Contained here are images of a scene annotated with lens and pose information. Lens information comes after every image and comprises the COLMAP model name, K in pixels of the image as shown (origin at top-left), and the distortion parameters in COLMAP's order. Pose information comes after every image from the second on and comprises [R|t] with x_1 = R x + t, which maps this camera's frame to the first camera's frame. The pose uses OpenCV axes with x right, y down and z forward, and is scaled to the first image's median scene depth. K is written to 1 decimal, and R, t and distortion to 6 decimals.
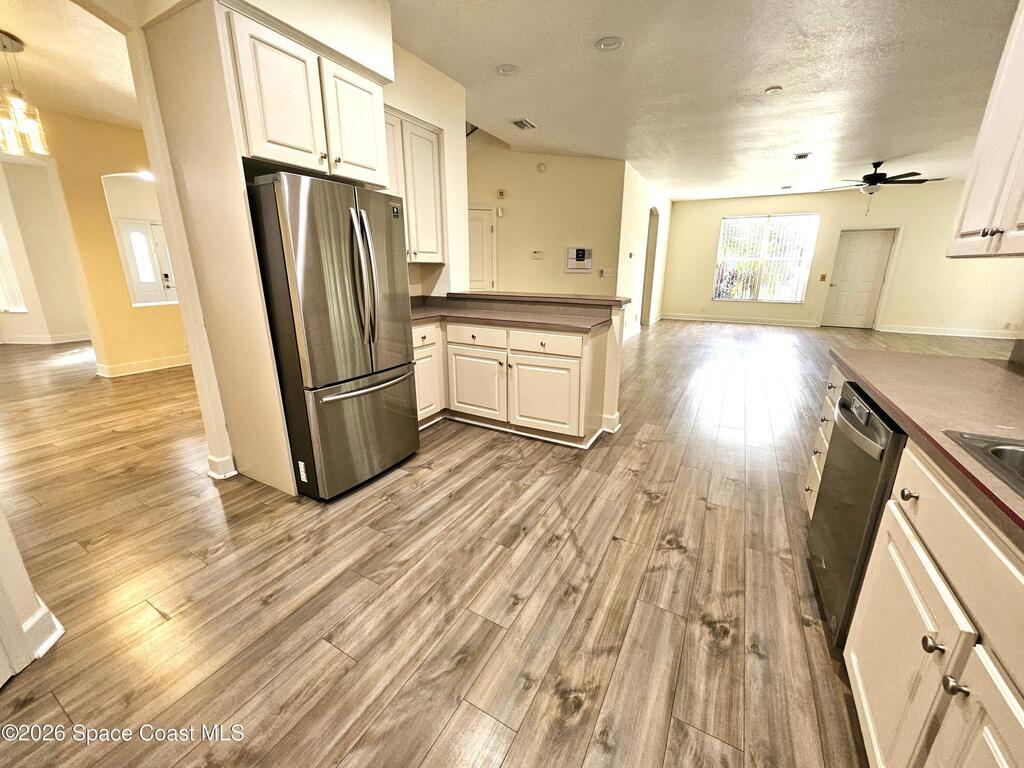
lens RADIAL K [[403.8, 0, 510.5], [0, 403.8, 381.2], [0, 0, 1]] dist [0.005670, -0.000506]
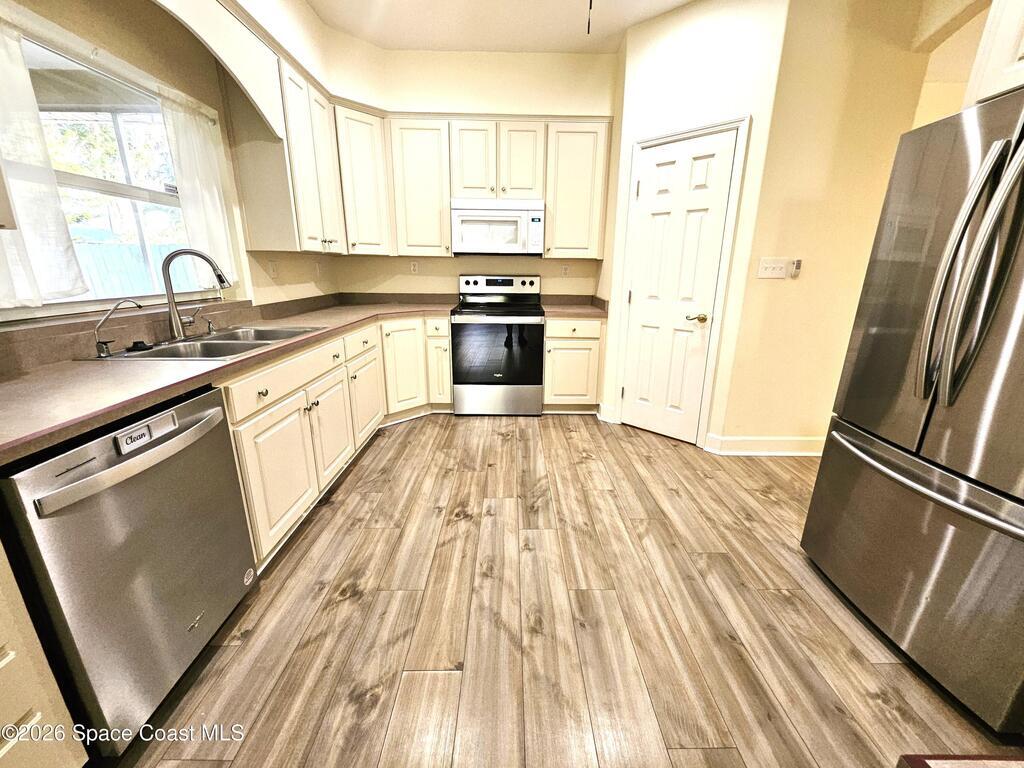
lens RADIAL K [[403.8, 0, 512.6], [0, 403.8, 381.0], [0, 0, 1]] dist [0.005670, -0.000506]
pose [[-0.869333, 0.124270, -0.478348, 0.504347], [-0.146600, 0.859473, 0.489709, -0.388390], [0.471983, 0.495846, -0.728950, 1.480185]]
